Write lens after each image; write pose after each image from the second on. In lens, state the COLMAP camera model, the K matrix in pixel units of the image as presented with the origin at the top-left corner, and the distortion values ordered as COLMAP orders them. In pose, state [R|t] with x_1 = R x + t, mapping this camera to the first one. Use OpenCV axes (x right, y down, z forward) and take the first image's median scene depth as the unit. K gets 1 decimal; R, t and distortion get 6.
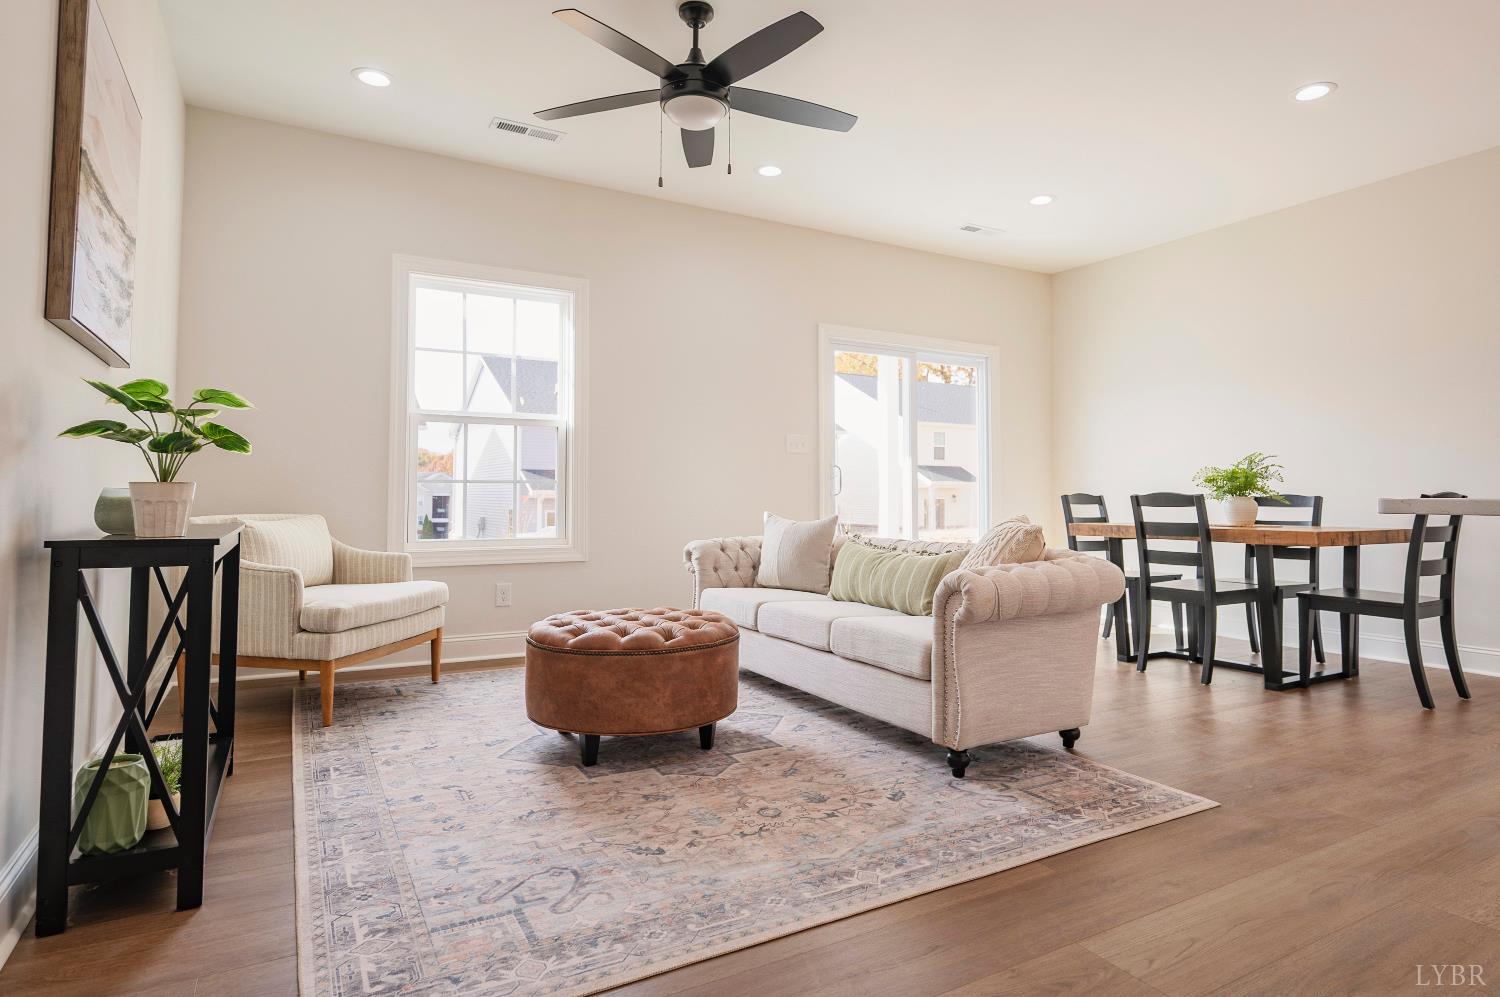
lens RADIAL K [[826.6, 0, 749.0], [0, 826.6, 498.9], [0, 0, 1]] dist [-0.004883, -0.001083]
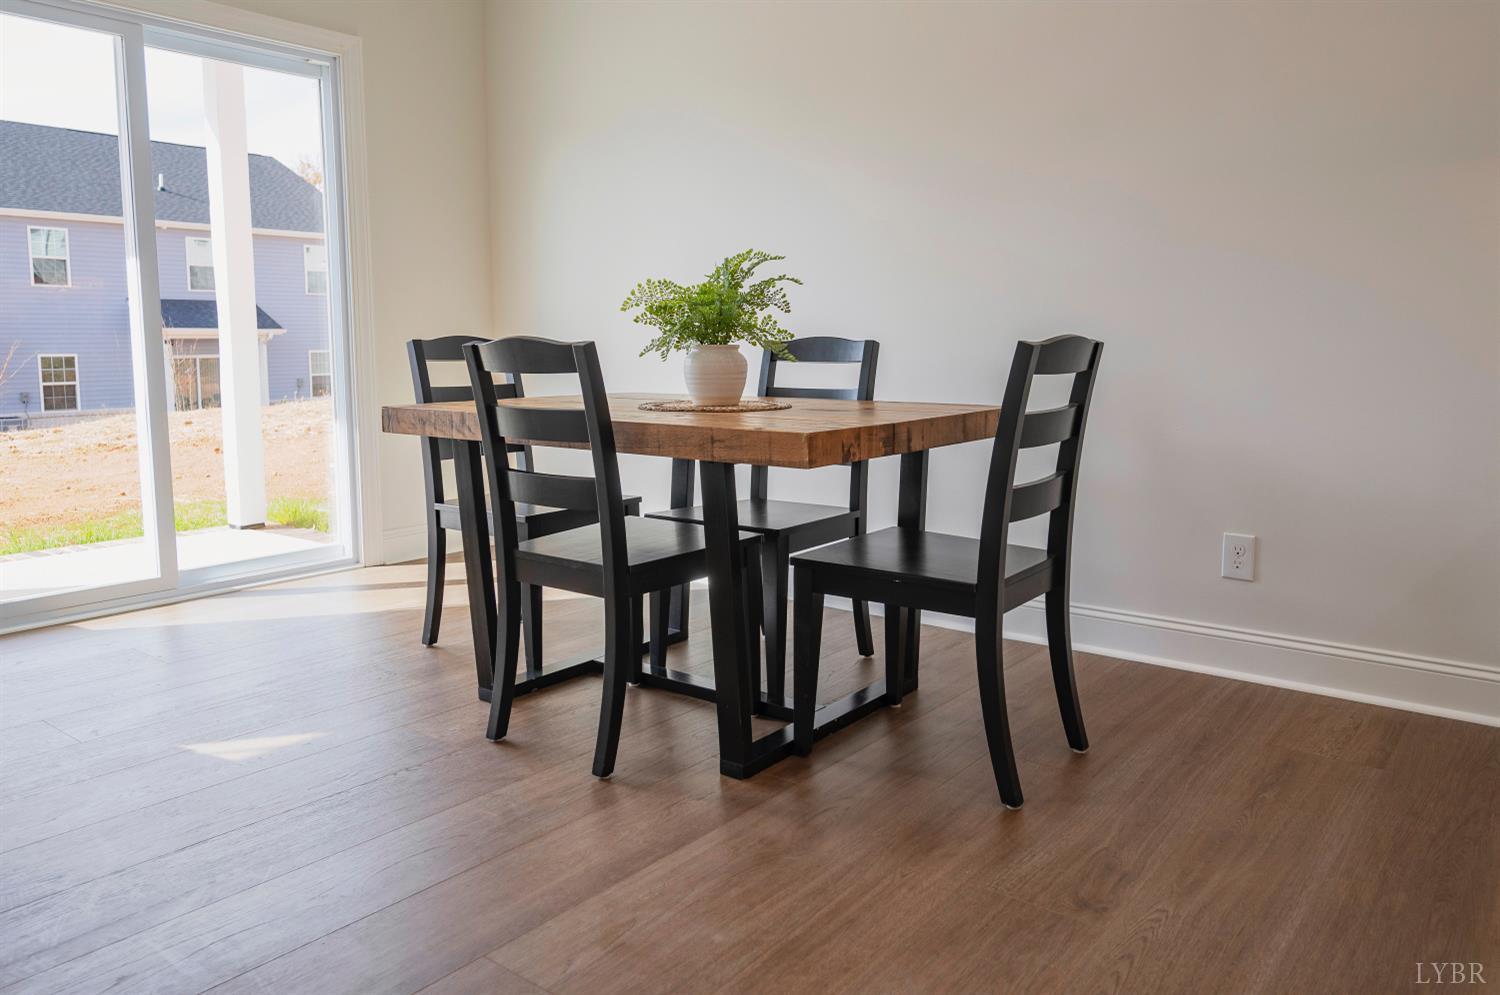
lens RADIAL K [[1026.7, 0, 738.6], [0, 1026.7, 500.4], [0, 0, 1]] dist [0.005449, 0.000903]
pose [[0.930027, -0.066007, 0.361515, 0.421431], [0.006208, 0.986419, 0.164133, -0.011633], [-0.367439, -0.150404, 0.917806, 0.478917]]
